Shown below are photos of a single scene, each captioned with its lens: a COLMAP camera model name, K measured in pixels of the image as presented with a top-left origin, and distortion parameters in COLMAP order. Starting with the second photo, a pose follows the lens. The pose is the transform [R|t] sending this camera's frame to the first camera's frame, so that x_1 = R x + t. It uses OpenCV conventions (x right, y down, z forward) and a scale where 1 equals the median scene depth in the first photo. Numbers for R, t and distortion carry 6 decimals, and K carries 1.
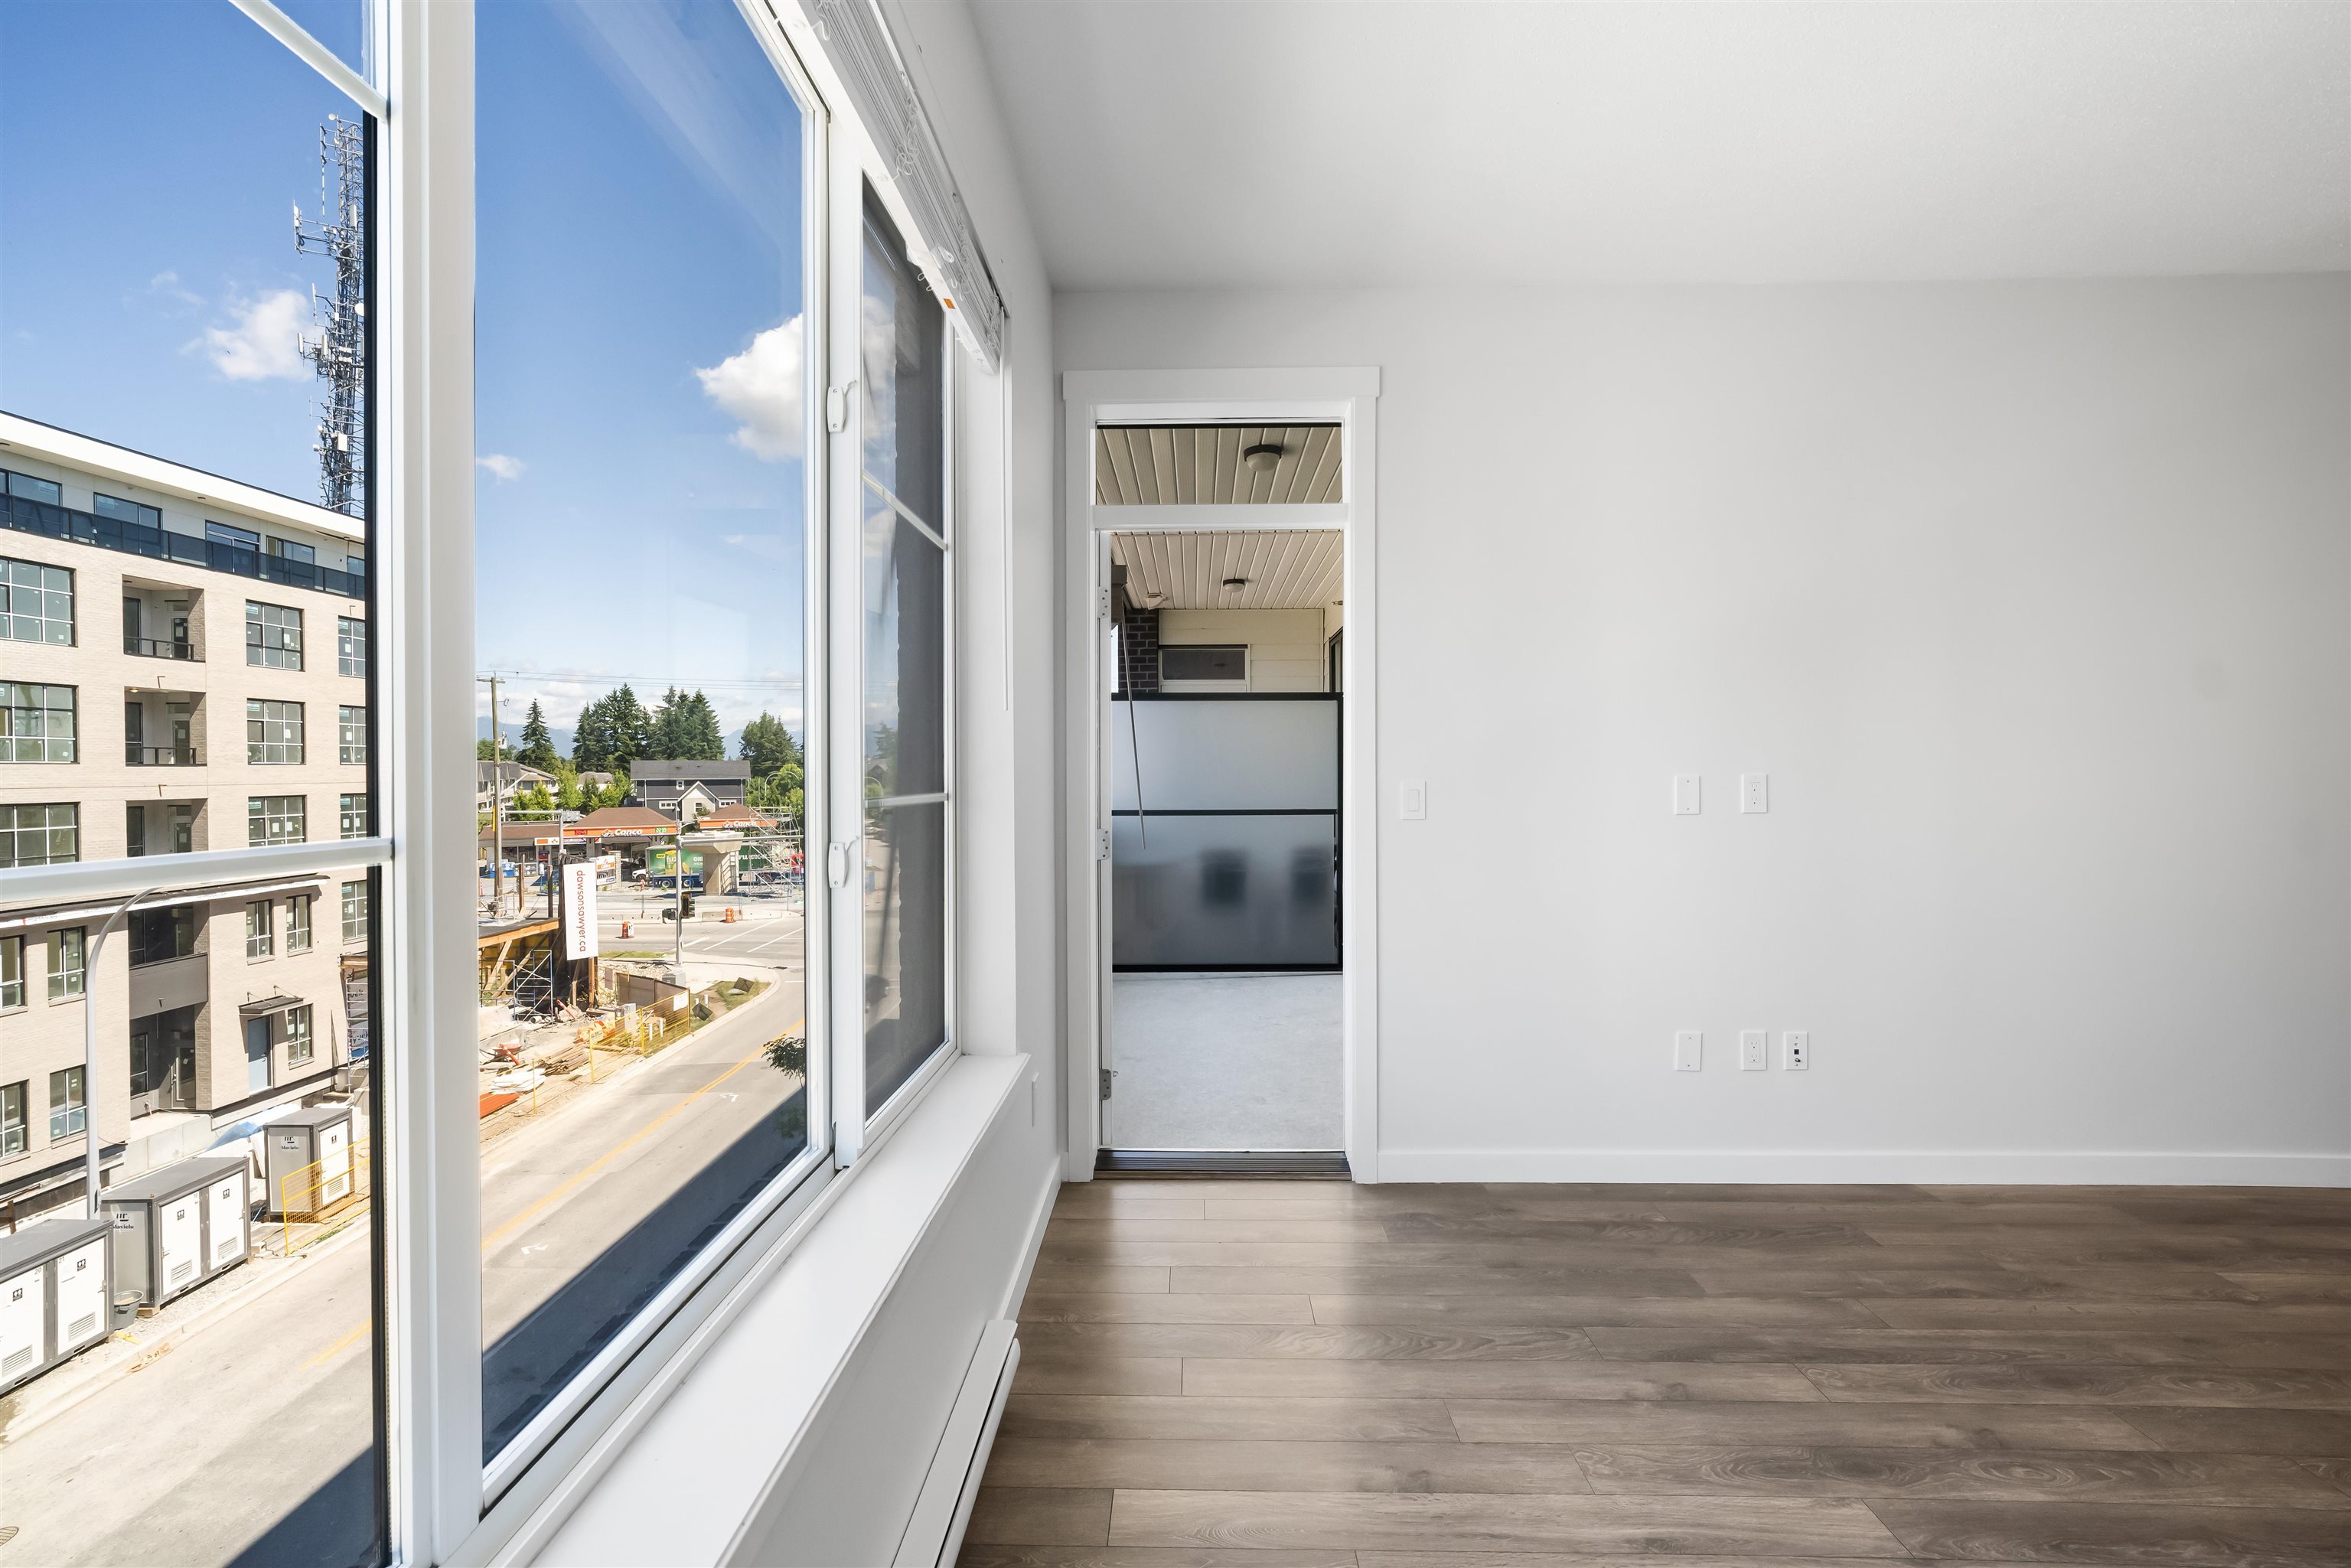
lens RADIAL K [[943.4, 0, 1173.5], [0, 943.4, 778.8], [0, 0, 1]] dist [-0.013728, 0.005845]
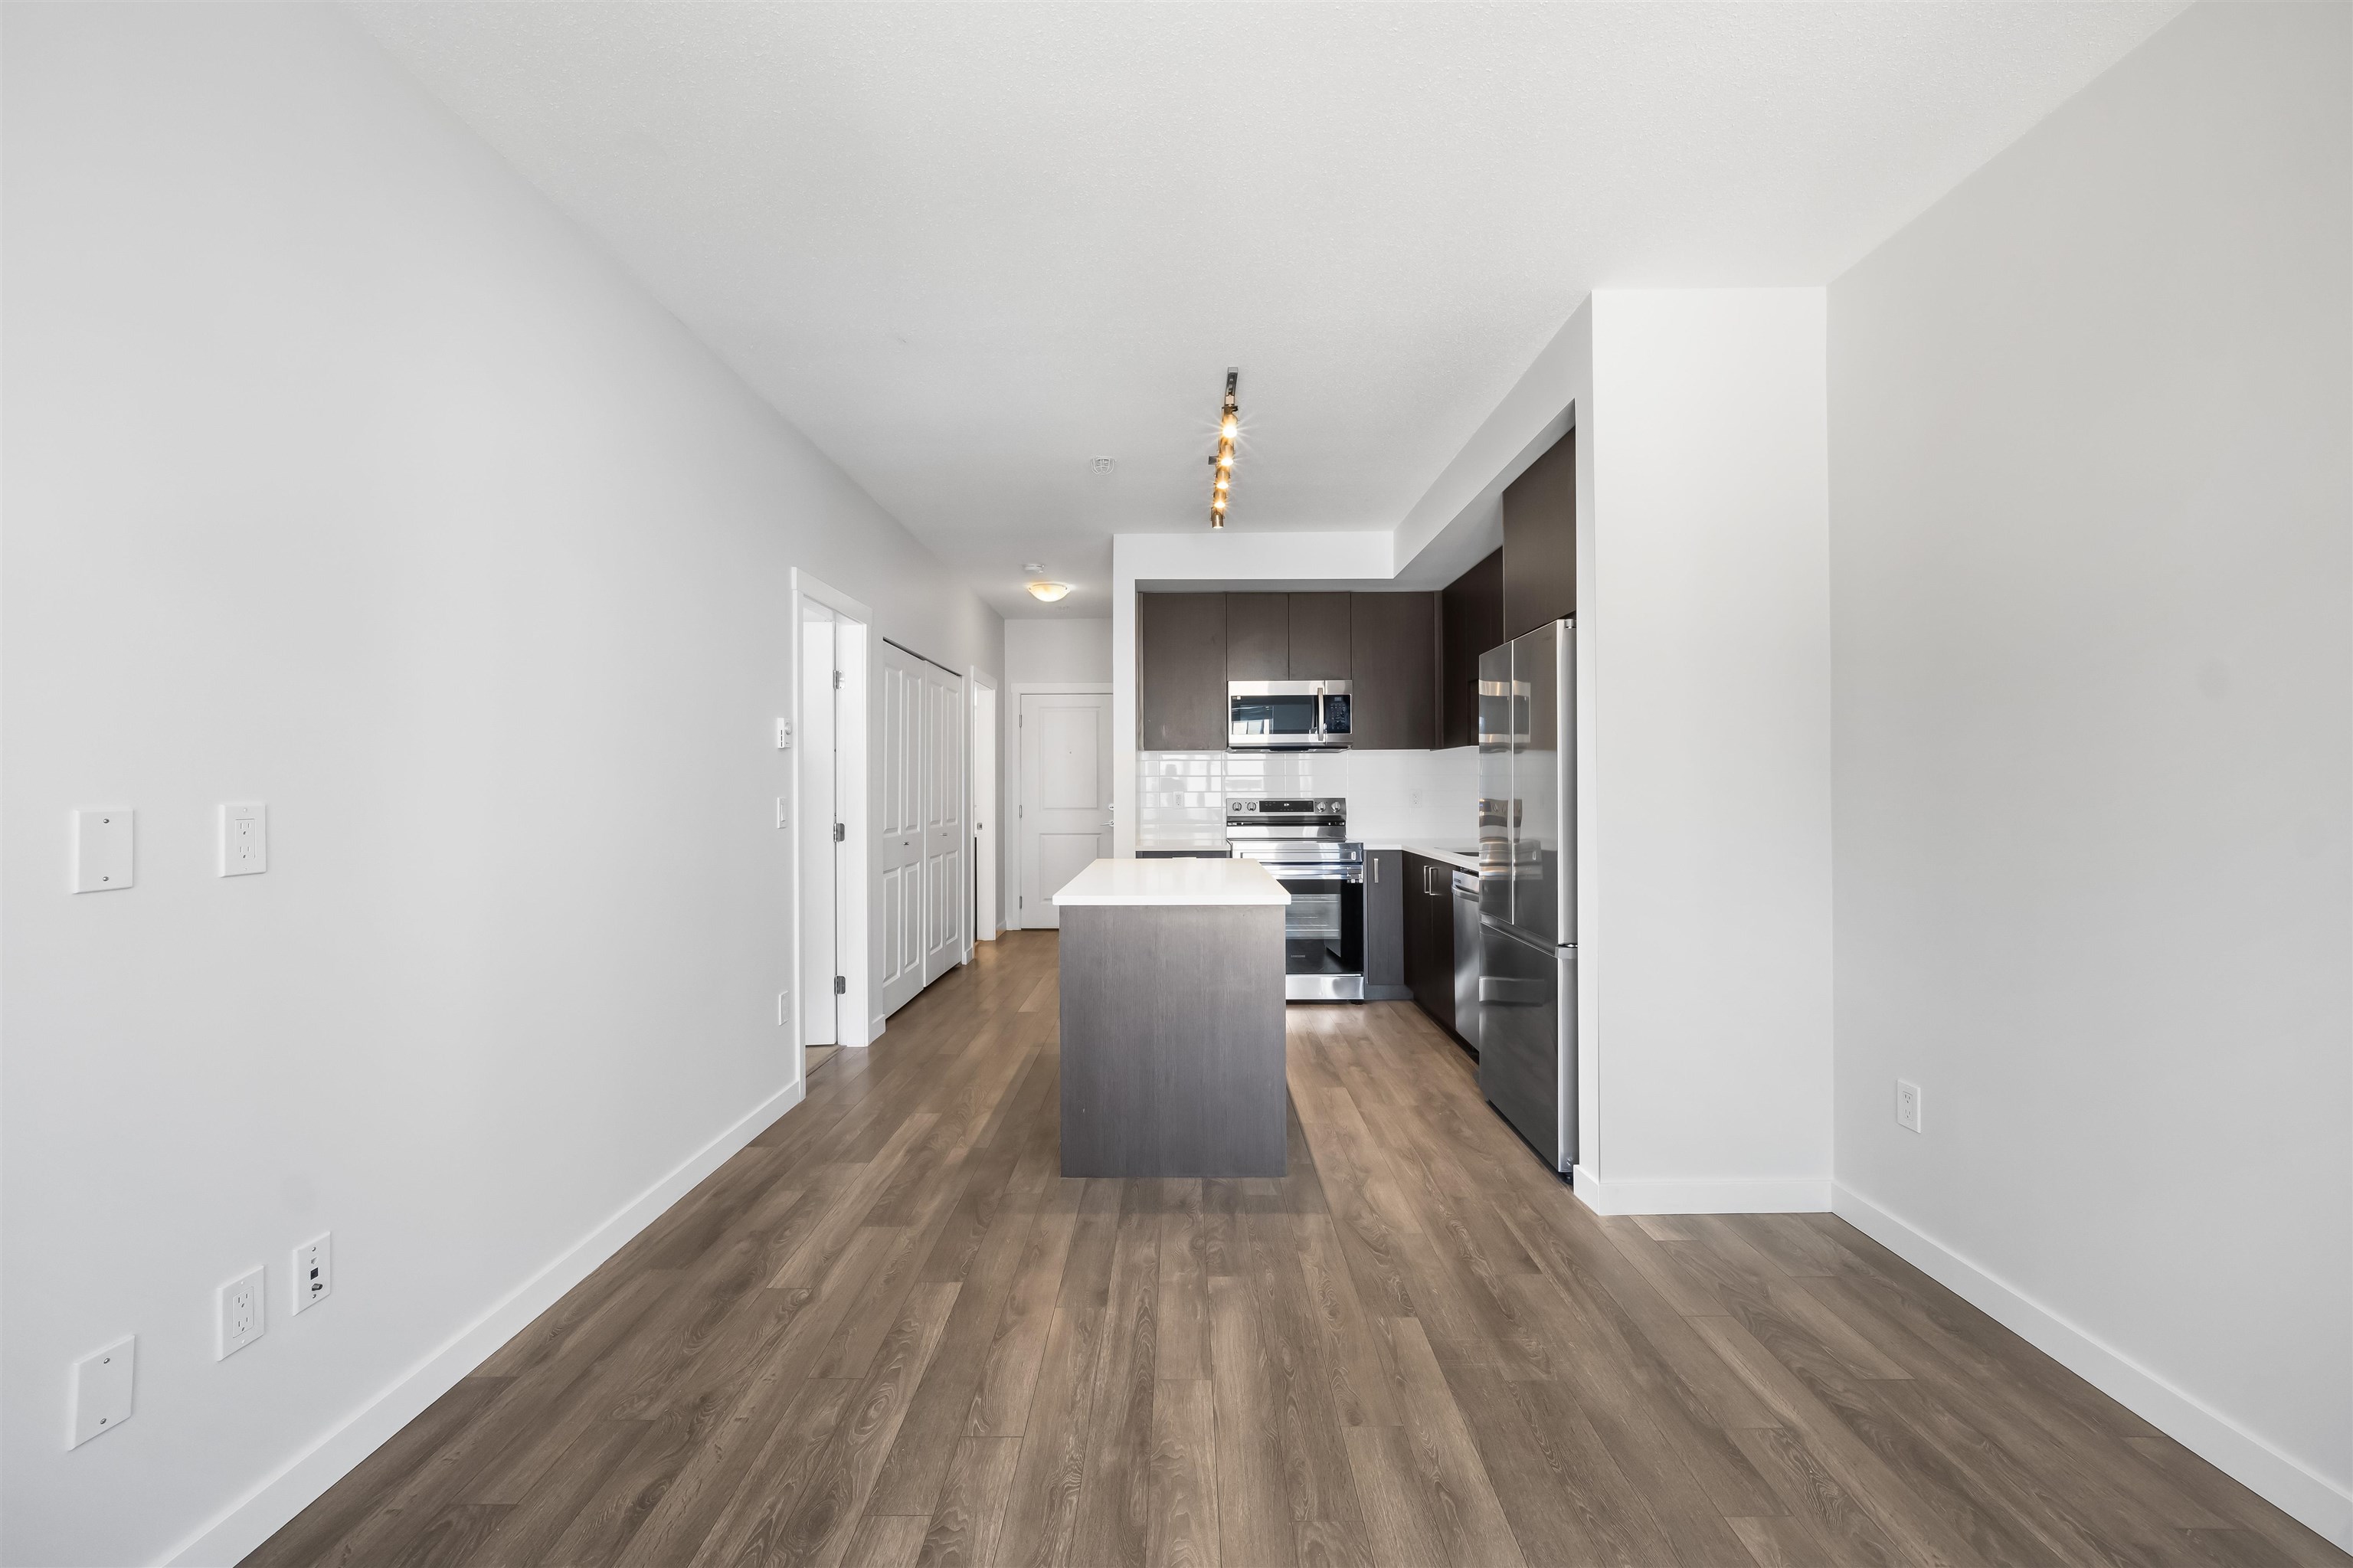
lens RADIAL K [[944.3, 0, 1174.5], [0, 944.3, 778.8], [0, 0, 1]] dist [-0.013728, 0.005845]
pose [[-0.012751, 0.012501, 0.999841, 0.076116], [0.015535, 0.999804, -0.012302, -0.004646], [-0.999798, 0.015375, -0.012943, 0.538892]]
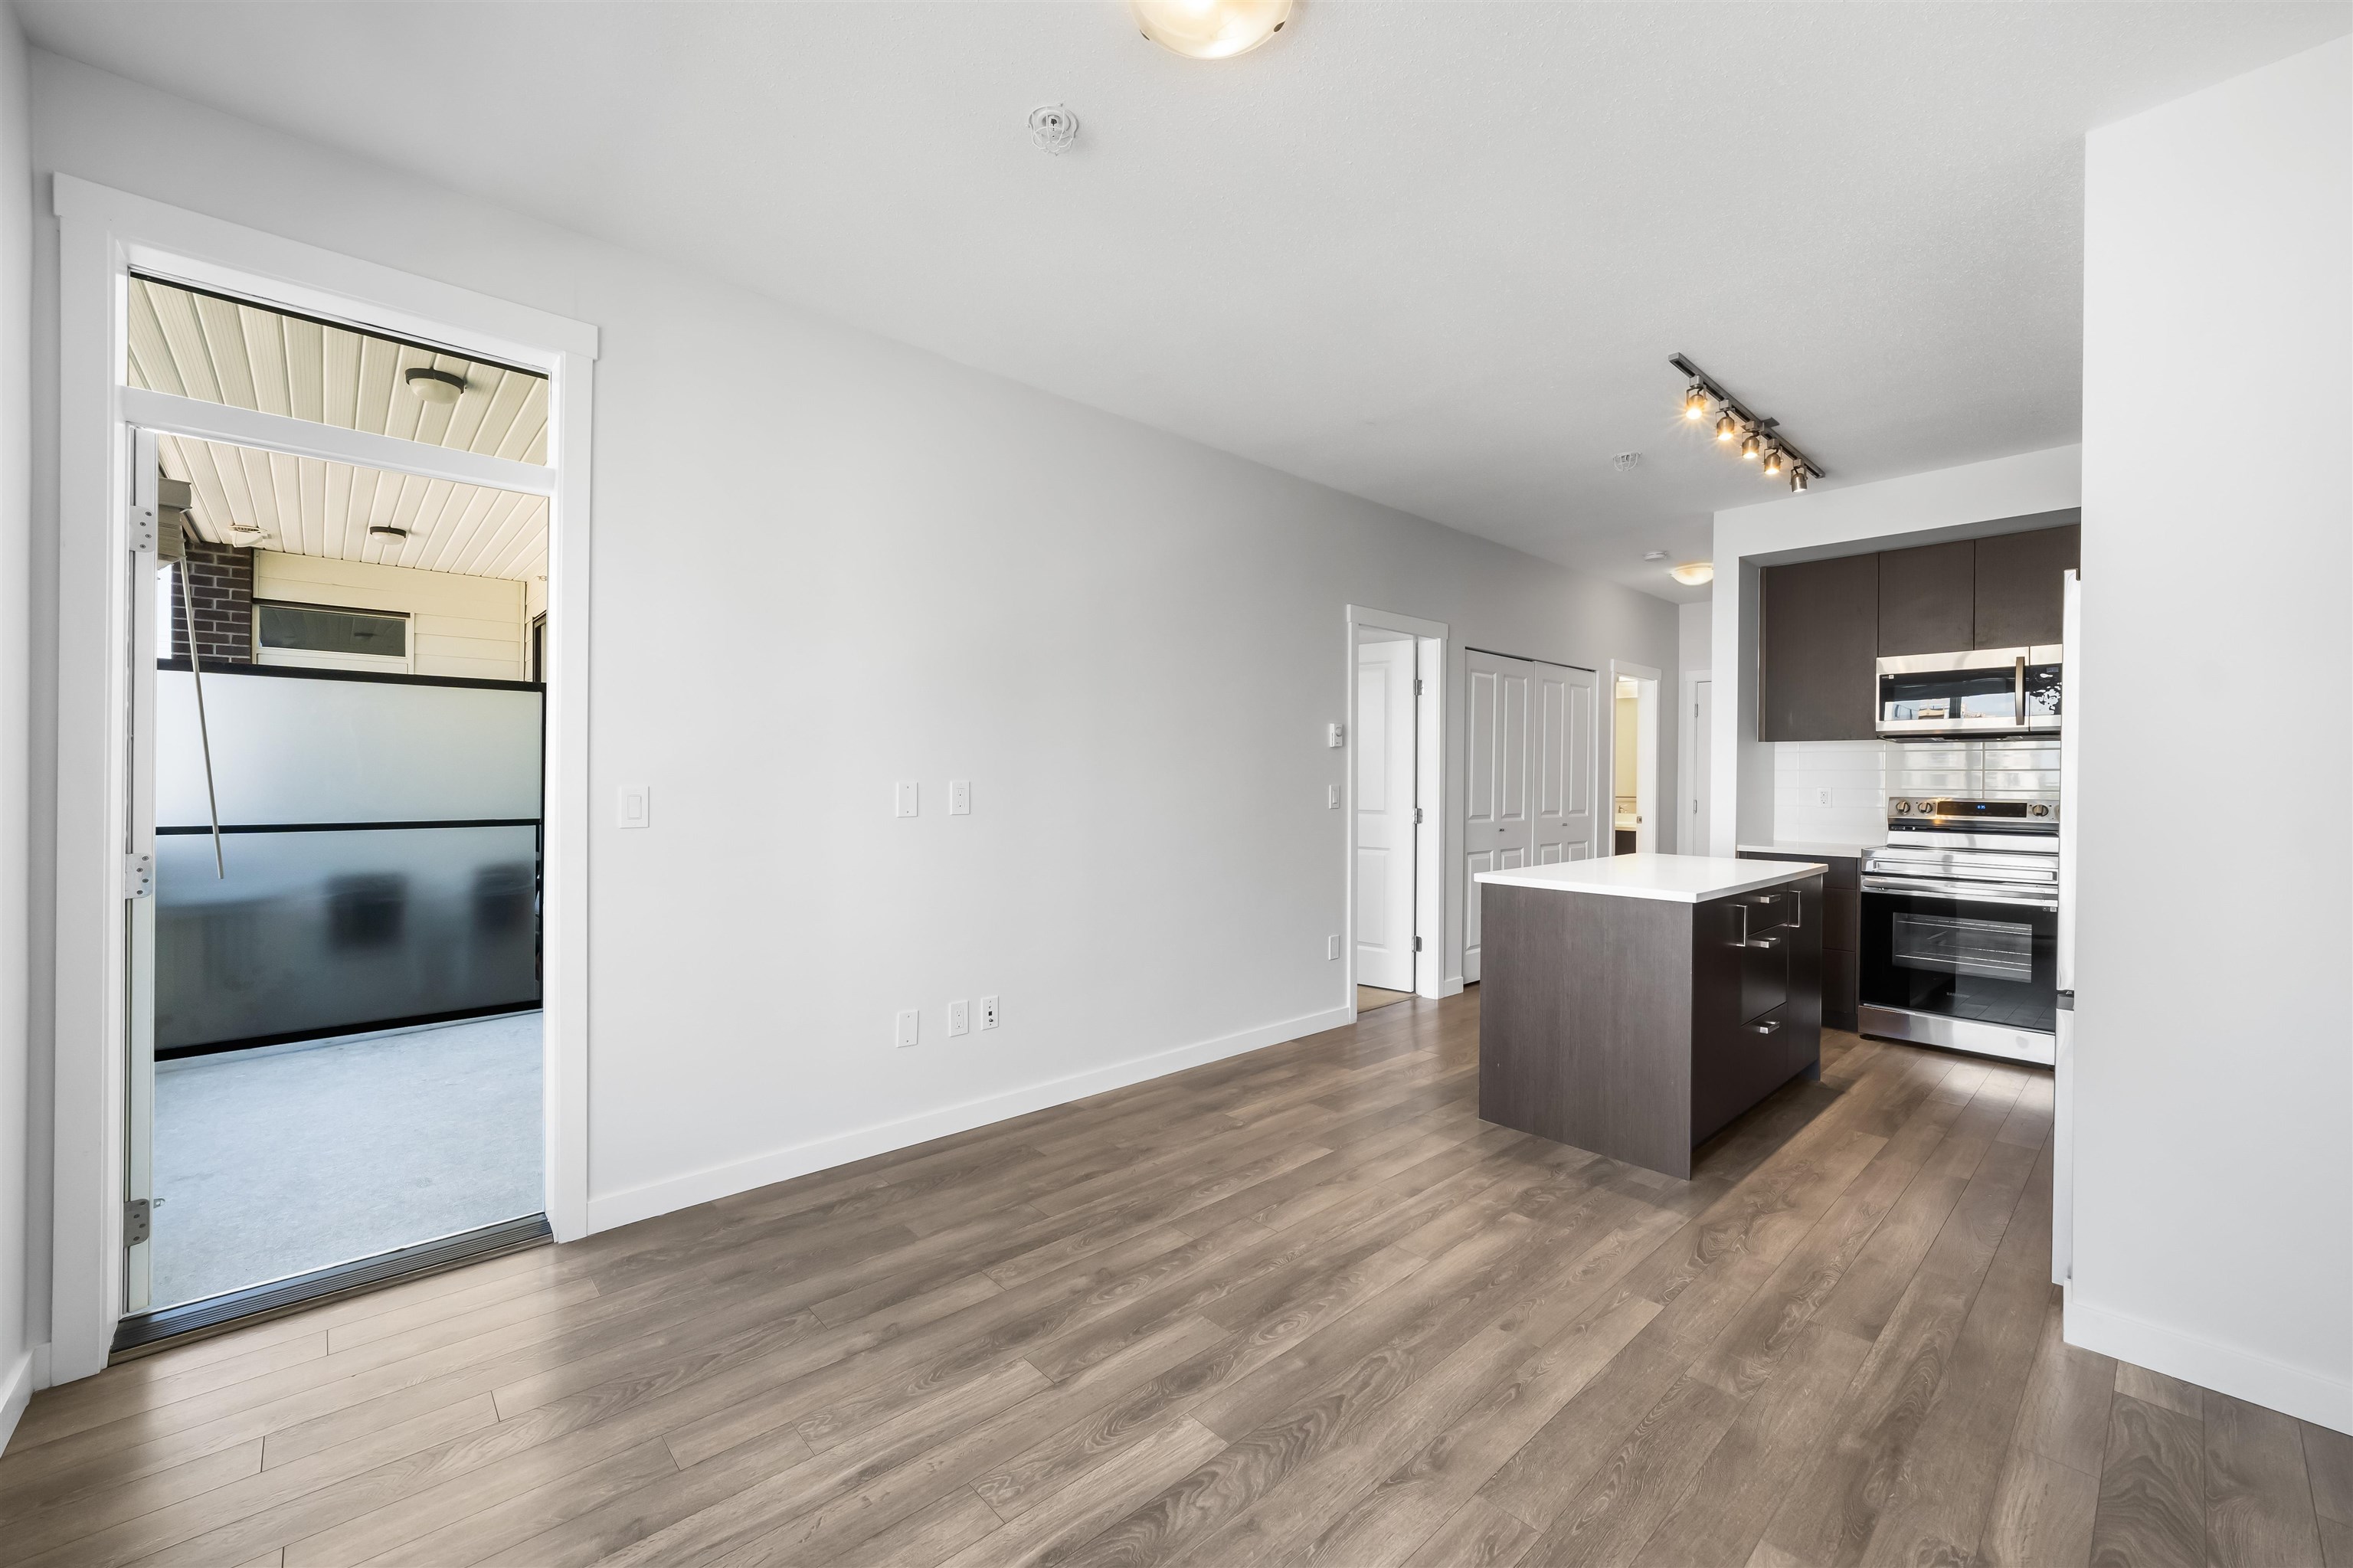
lens RADIAL K [[944.3, 0, 1174.5], [0, 944.3, 778.8], [0, 0, 1]] dist [-0.013728, 0.005845]
pose [[0.723479, 0.007884, 0.690302, 0.002063], [-0.003686, 0.999965, -0.007558, 0.000490], [-0.690337, 0.002924, 0.723482, -0.039309]]
